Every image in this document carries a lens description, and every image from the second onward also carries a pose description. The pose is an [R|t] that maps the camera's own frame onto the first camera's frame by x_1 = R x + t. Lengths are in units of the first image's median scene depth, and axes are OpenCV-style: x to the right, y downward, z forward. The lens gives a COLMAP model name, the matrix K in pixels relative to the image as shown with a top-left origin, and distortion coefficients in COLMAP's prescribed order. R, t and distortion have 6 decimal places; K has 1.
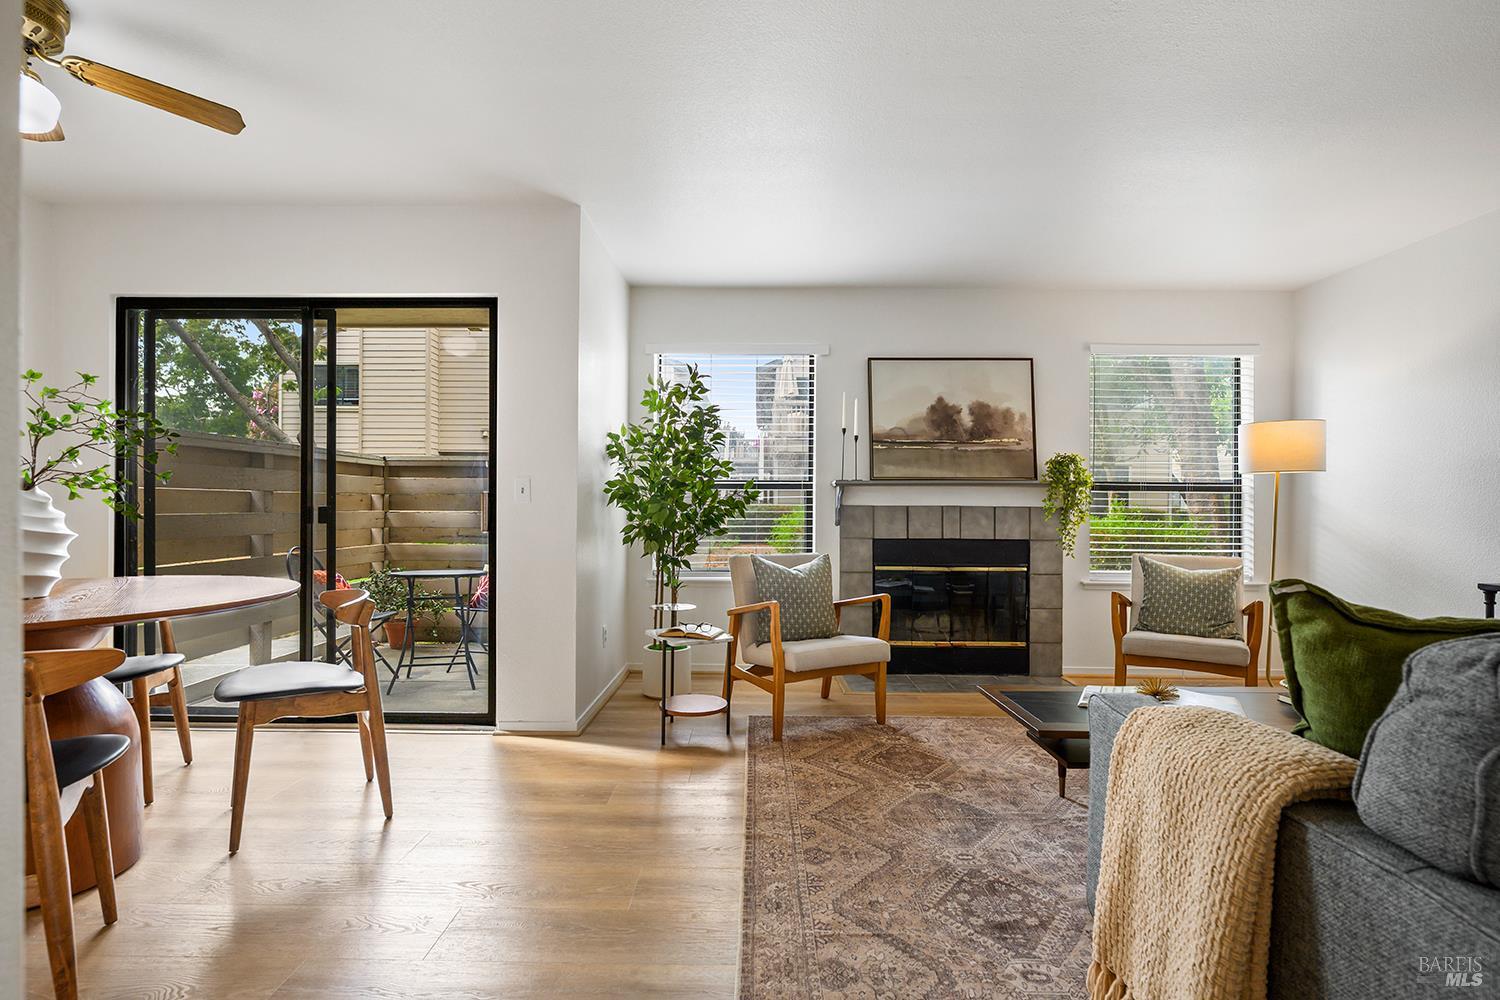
lens RADIAL K [[721.1, 0, 747.5], [0, 721.1, 508.9], [0, 0, 1]] dist [-0.004812, -0.000253]
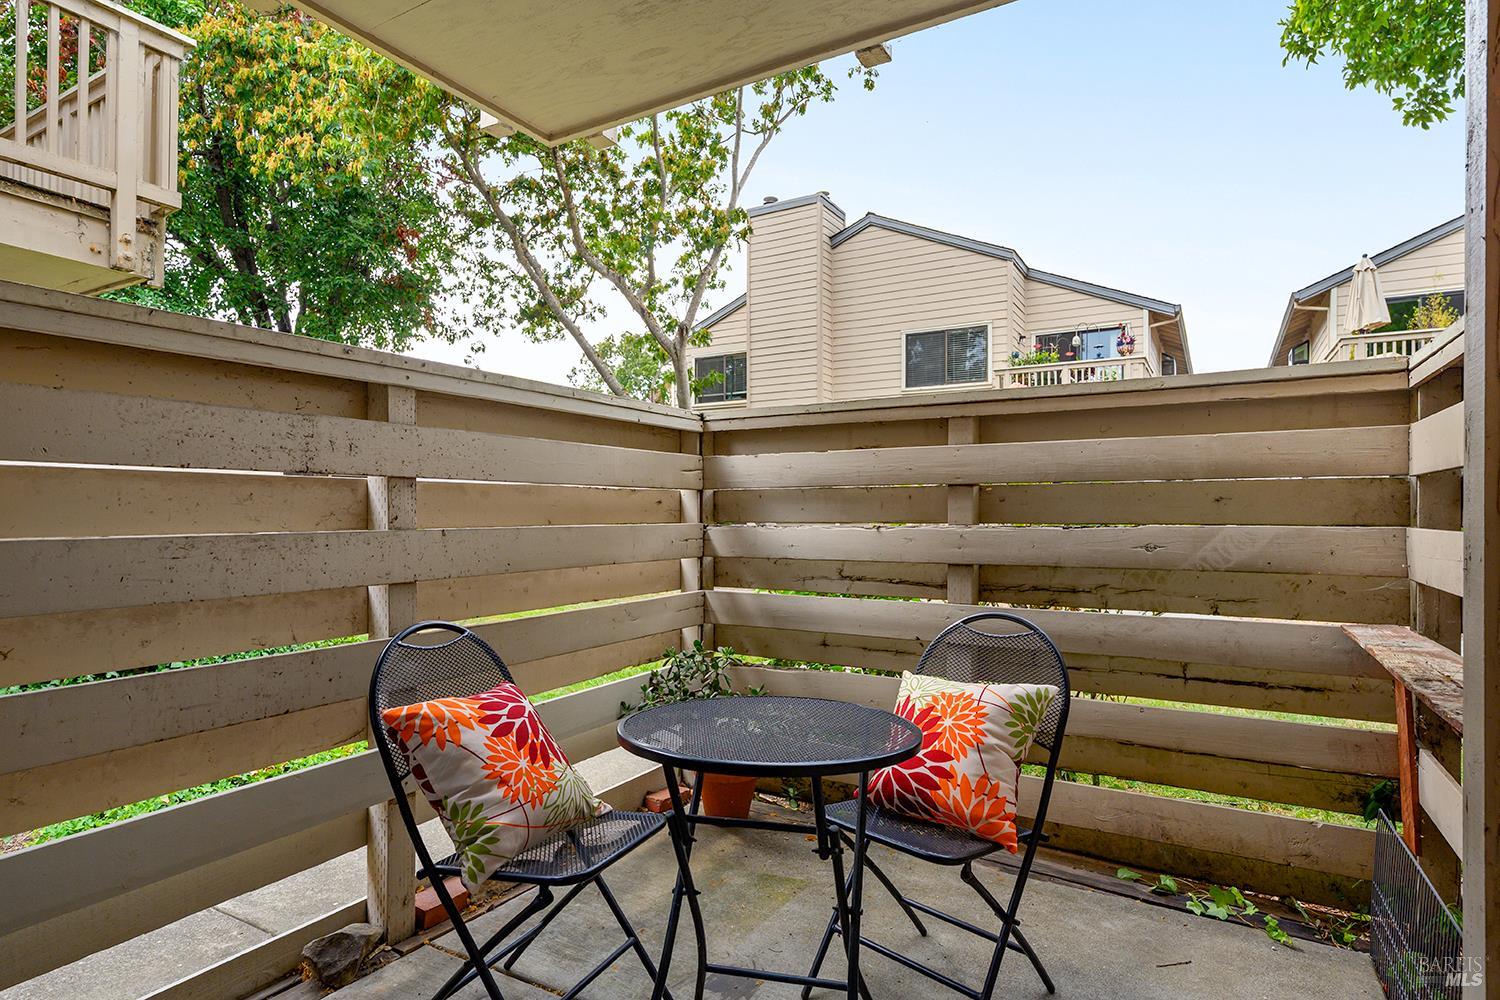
lens RADIAL K [[798.5, 0, 746.8], [0, 798.5, 508.1], [0, 0, 1]] dist [-0.000964, -0.000040]
pose [[0.866230, -0.015722, -0.499398, -0.201987], [0.009781, 0.999847, -0.014511, 0.000395], [0.499549, 0.007686, 0.866251, 0.536673]]
